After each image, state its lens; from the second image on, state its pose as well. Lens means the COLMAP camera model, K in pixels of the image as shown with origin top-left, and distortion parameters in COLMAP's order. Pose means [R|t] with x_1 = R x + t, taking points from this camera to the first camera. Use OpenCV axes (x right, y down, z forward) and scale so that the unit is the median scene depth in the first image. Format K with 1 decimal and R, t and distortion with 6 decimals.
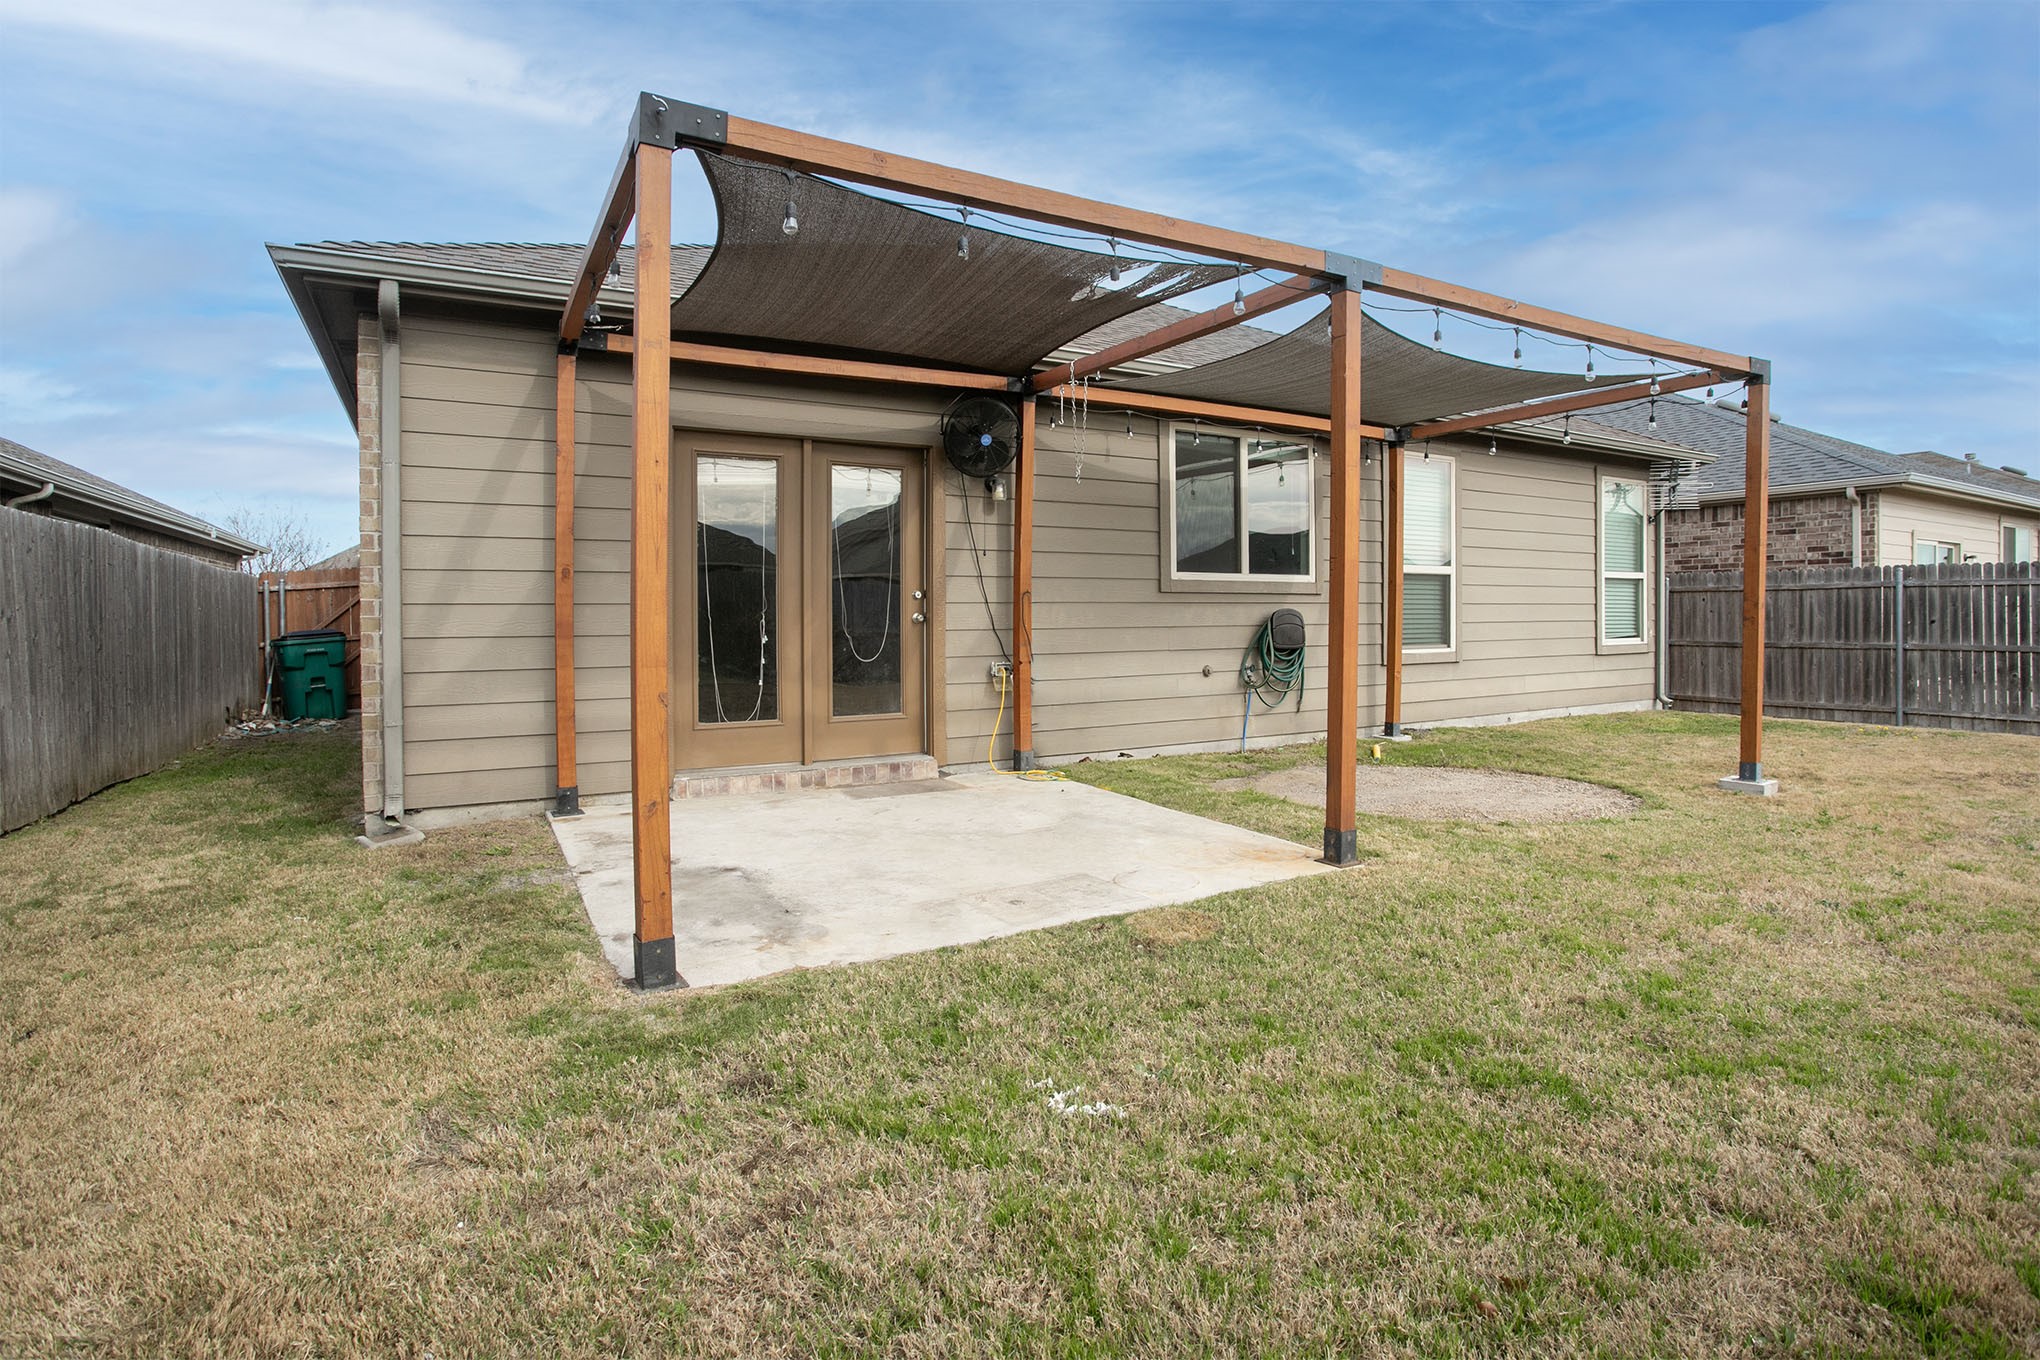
lens RADIAL K [[994.2, 0, 1021.7], [0, 994.2, 638.3], [0, 0, 1]] dist [-0.078631, 0.035420]
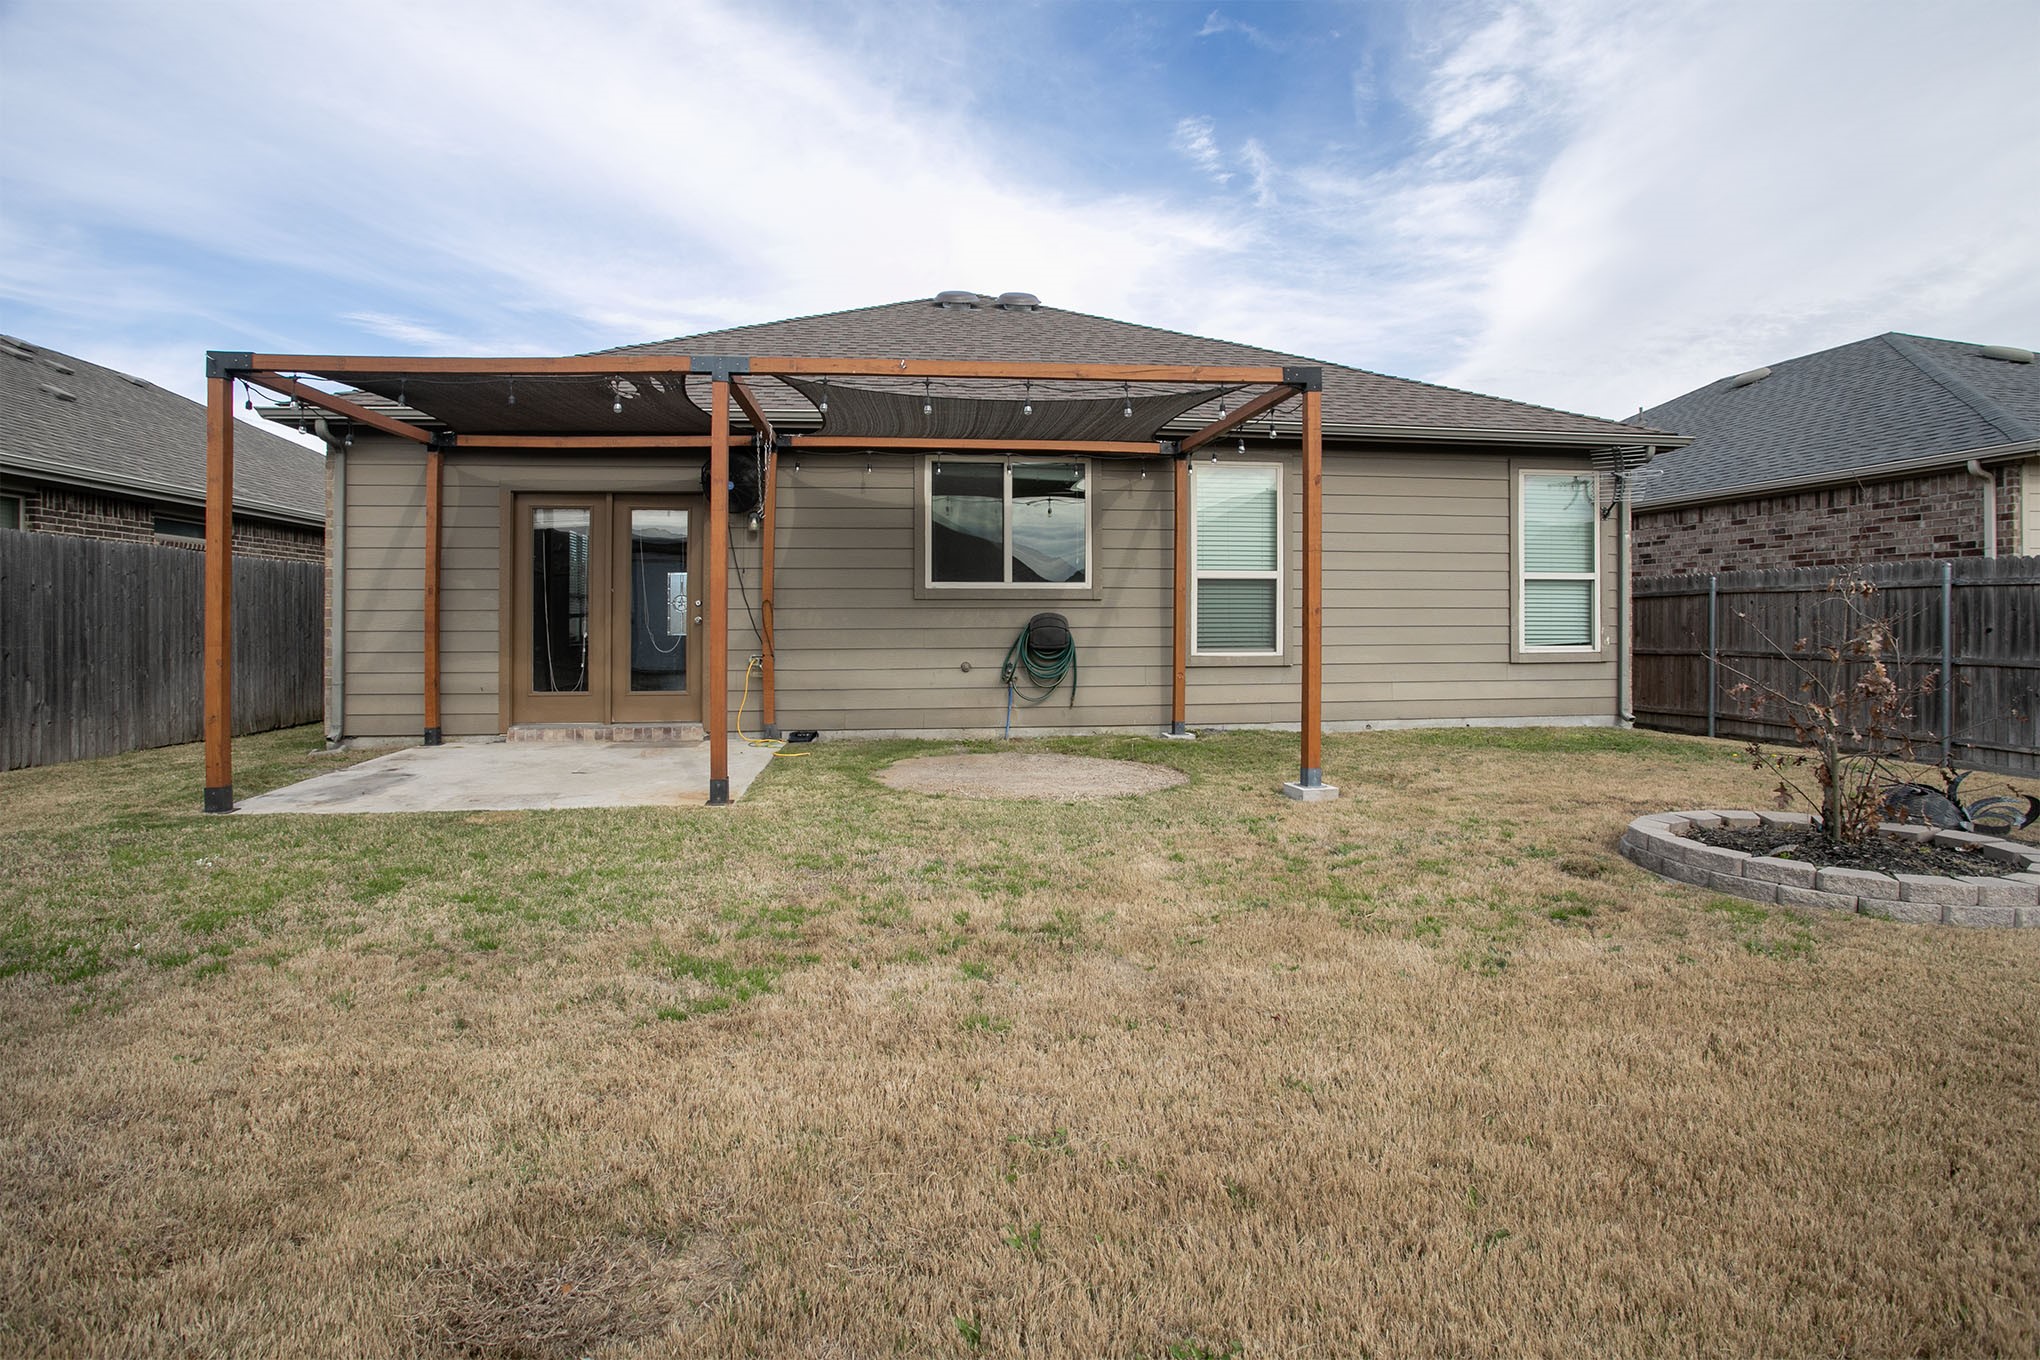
lens RADIAL K [[994.2, 0, 1021.7], [0, 994.2, 638.3], [0, 0, 1]] dist [-0.078631, 0.035420]
pose [[0.924411, 0.011739, -0.381216, 0.667667], [-0.011836, 0.999928, 0.002090, -0.003551], [0.381213, 0.002580, 0.924484, -0.049256]]
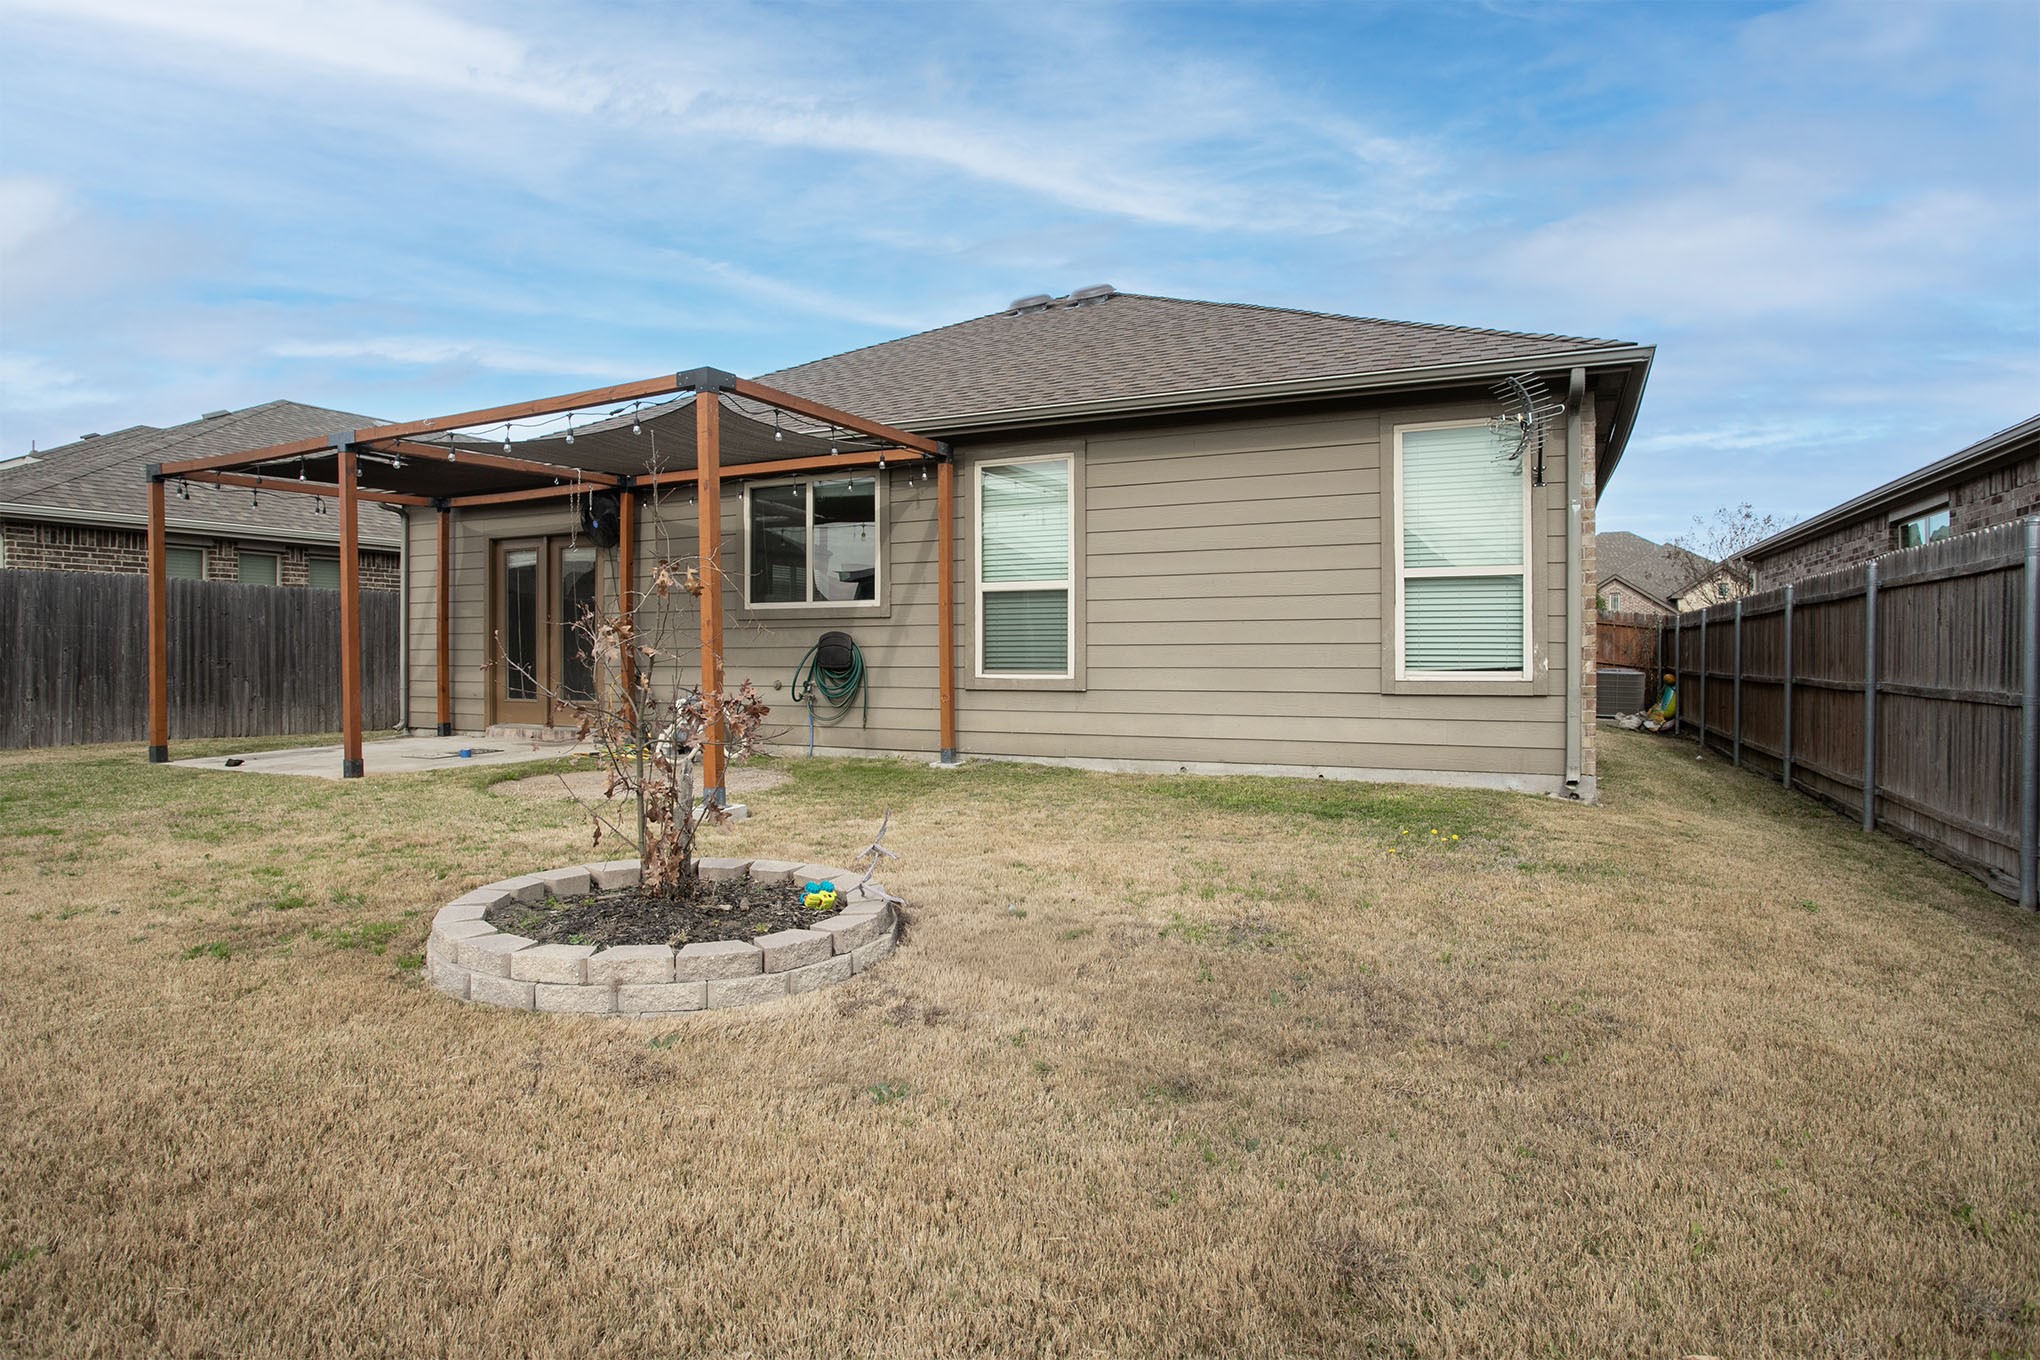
lens RADIAL K [[1067.4, 0, 1018.6], [0, 1067.4, 648.7], [0, 0, 1]] dist [-0.058888, 0.000090]
pose [[0.574694, 0.006069, -0.818346, 1.353183], [-0.015609, 0.999872, -0.003546, -0.010112], [0.818220, 0.014812, 0.574715, 0.484369]]
